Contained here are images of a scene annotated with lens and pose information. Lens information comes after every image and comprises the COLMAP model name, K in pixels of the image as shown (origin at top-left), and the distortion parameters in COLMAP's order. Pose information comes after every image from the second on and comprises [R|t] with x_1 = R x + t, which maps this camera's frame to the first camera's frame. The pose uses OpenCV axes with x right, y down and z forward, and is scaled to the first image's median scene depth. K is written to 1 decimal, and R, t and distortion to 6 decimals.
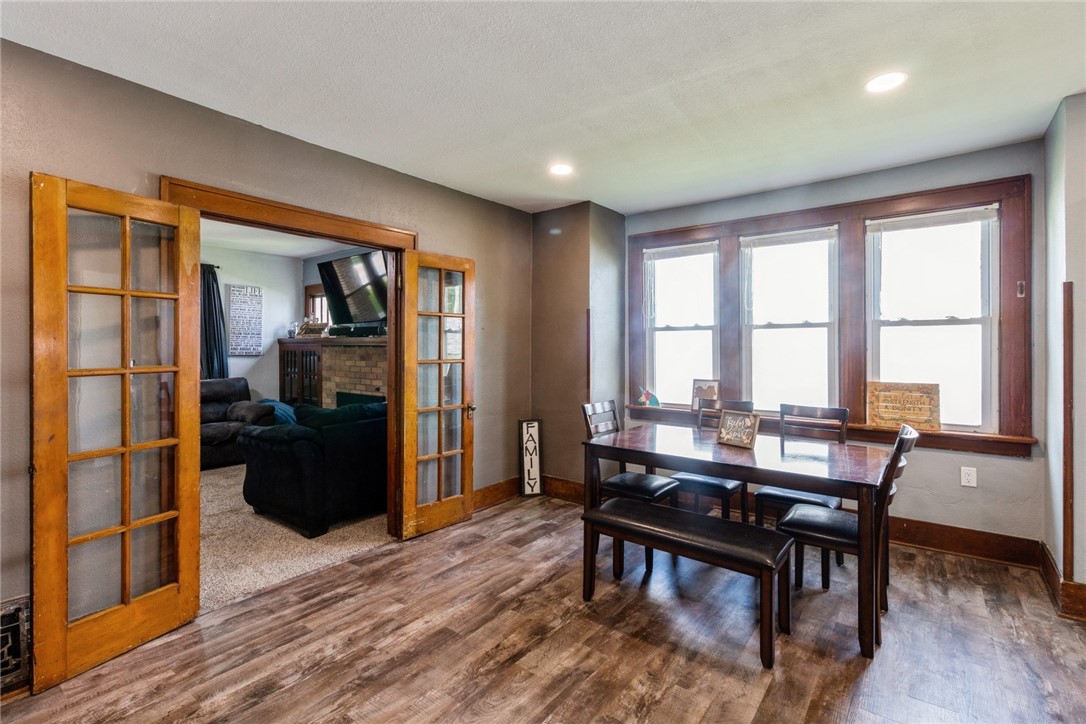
lens RADIAL K [[497.7, 0, 547.1], [0, 497.7, 352.2], [0, 0, 1]] dist [0.003638, 0.000028]
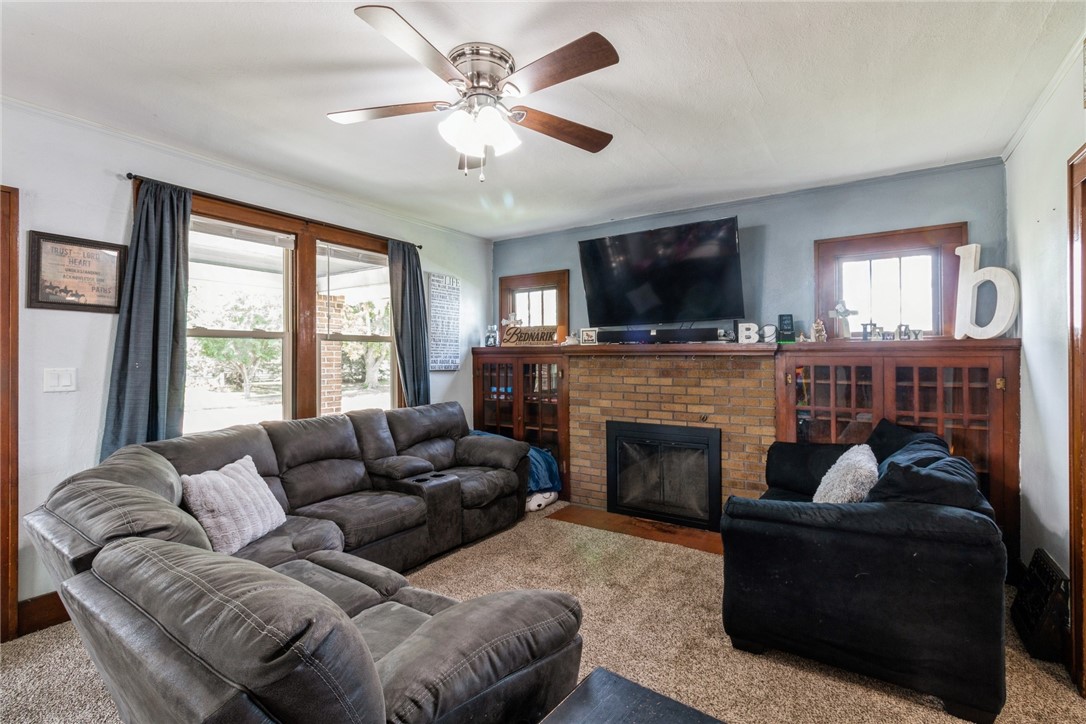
lens RADIAL K [[497.7, 0, 546.4], [0, 497.7, 358.9], [0, 0, 1]] dist [0.003638, 0.000028]
pose [[0.996898, -0.008631, 0.078236, -0.836111], [0.008939, 0.999954, -0.003594, -0.011163], [-0.078201, 0.004282, 0.996928, 0.436983]]
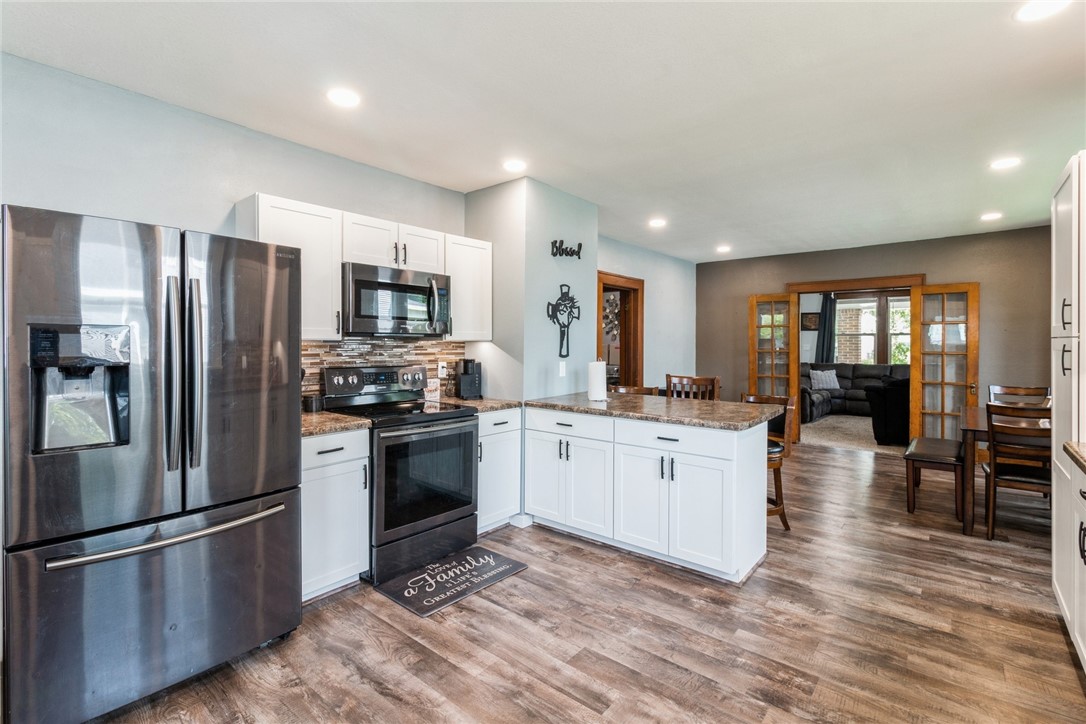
lens RADIAL K [[497.7, 0, 543.4], [0, 497.7, 350.8], [0, 0, 1]] dist [0.003638, 0.000028]
pose [[-0.039966, 0.015049, -0.999088, 1.256379], [-0.007791, 0.999851, 0.015372, -0.004054], [0.999171, 0.008398, -0.039843, -0.159965]]
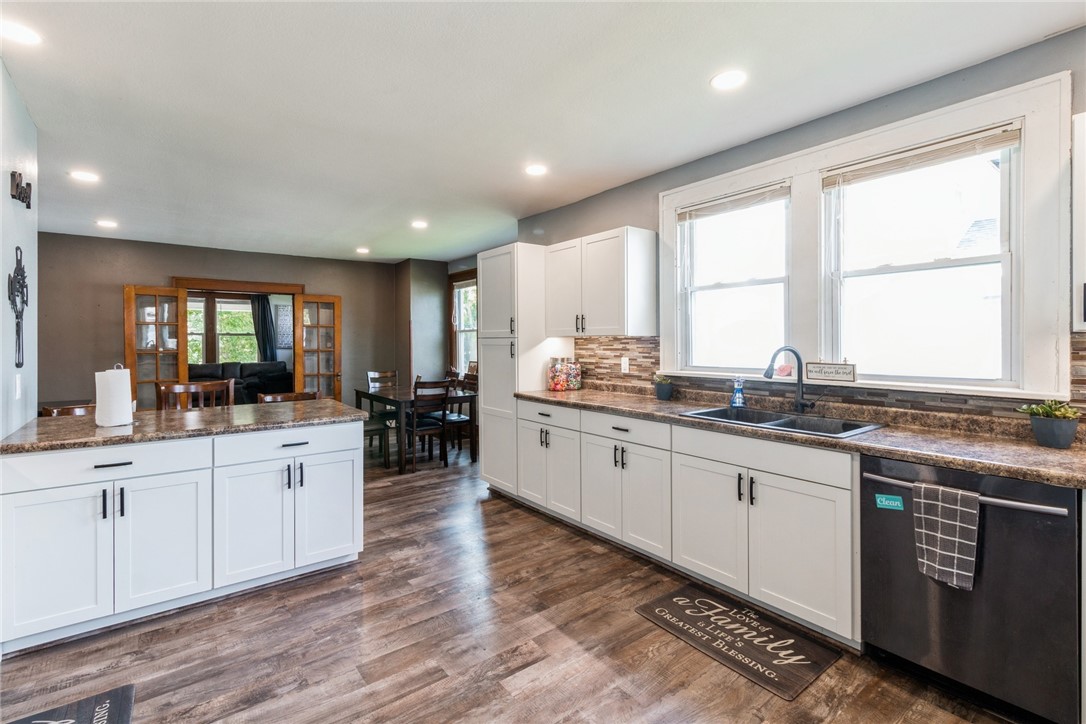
lens RADIAL K [[497.7, 0, 543.4], [0, 497.7, 352.2], [0, 0, 1]] dist [0.003638, 0.000028]
pose [[0.965219, 0.001058, -0.261439, 1.029329], [0.002916, 0.999886, 0.014812, -0.000948], [0.261425, -0.015060, 0.965106, -0.579371]]
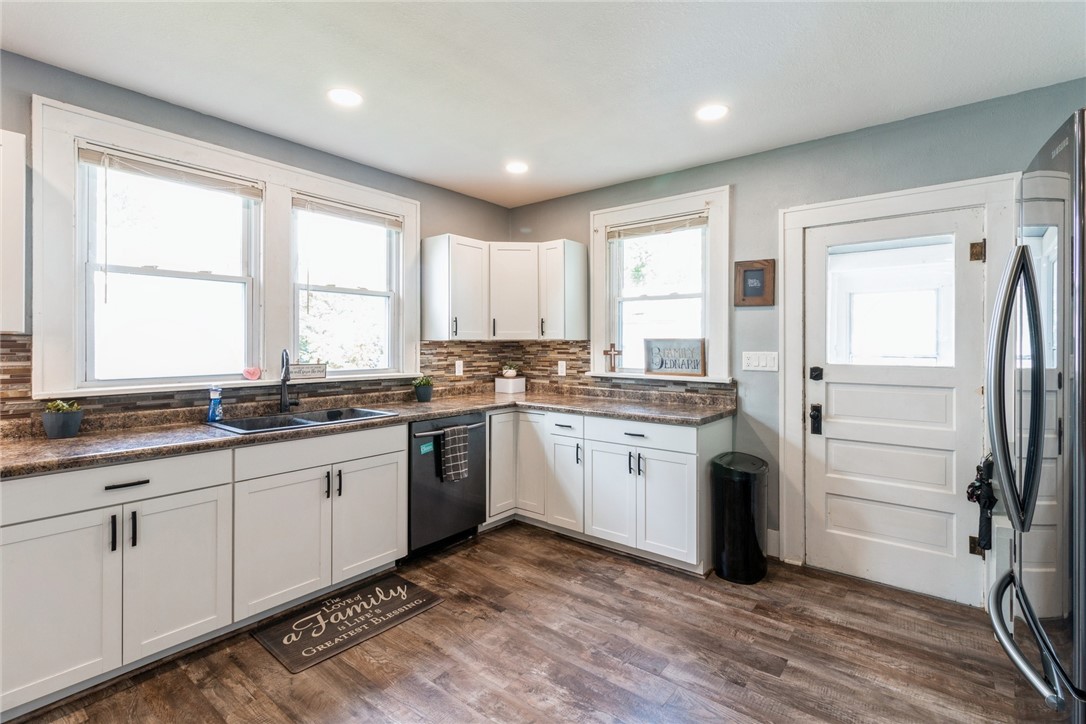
lens RADIAL K [[497.7, 0, 543.1], [0, 497.7, 352.1], [0, 0, 1]] dist [0.003638, 0.000028]
pose [[0.023933, -0.012629, 0.999634, 0.470604], [0.005914, 0.999904, 0.012491, -0.000462], [-0.999696, 0.005613, 0.024005, -0.213060]]
